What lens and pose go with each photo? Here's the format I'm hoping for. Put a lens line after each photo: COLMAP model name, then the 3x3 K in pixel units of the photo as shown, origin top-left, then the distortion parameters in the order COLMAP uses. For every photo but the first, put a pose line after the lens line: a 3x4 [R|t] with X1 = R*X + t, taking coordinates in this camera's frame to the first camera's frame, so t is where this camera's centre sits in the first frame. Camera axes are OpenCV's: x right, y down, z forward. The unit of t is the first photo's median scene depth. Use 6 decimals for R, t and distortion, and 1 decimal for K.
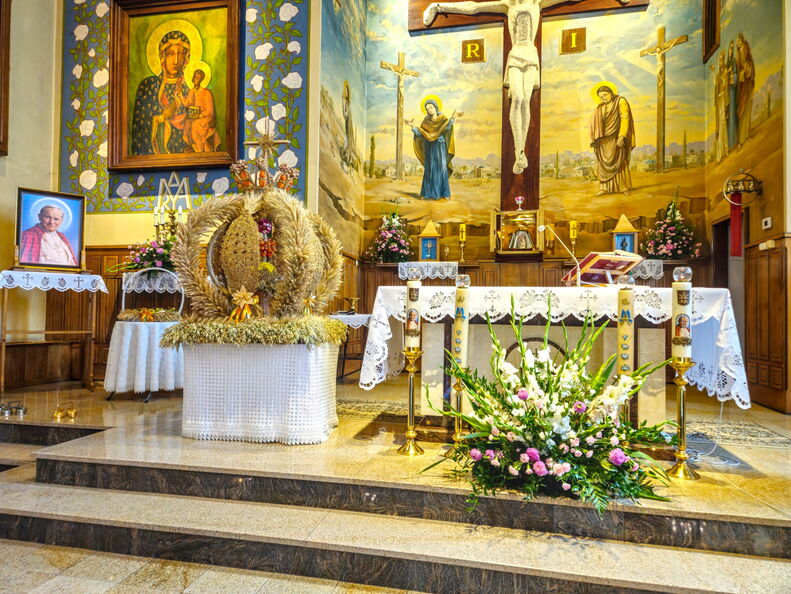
lens RADIAL K [[524.9, 0, 386.1], [0, 524.9, 298.6], [0, 0, 1]] dist [0.070954, -0.057614]
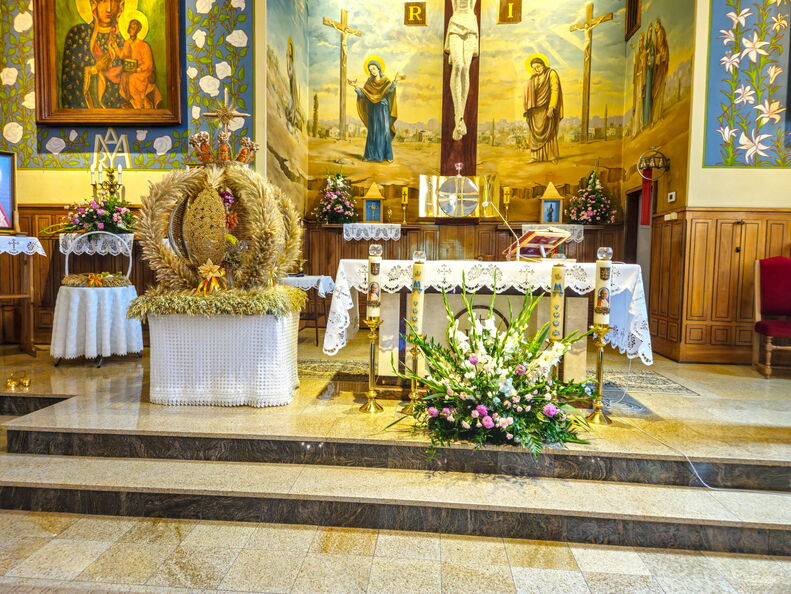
lens RADIAL K [[524.9, 0, 388.0], [0, 524.9, 288.2], [0, 0, 1]] dist [0.070954, -0.057614]
pose [[0.990606, -0.006235, 0.136602, -0.035844], [-0.004556, 0.996900, 0.078543, -0.027664], [-0.136668, -0.078427, 0.987507, -0.043716]]
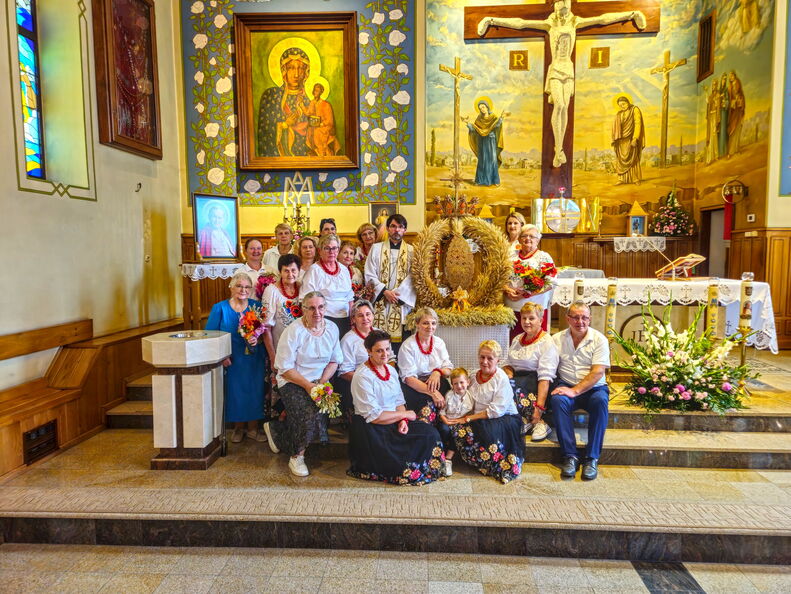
lens RADIAL K [[524.9, 0, 401.8], [0, 524.9, 290.9], [0, 0, 1]] dist [0.070954, -0.057614]
pose [[0.986334, -0.032543, 0.161512, -0.364795], [0.016338, 0.994786, 0.100669, -0.087564], [-0.163946, -0.096655, 0.981723, -0.218443]]
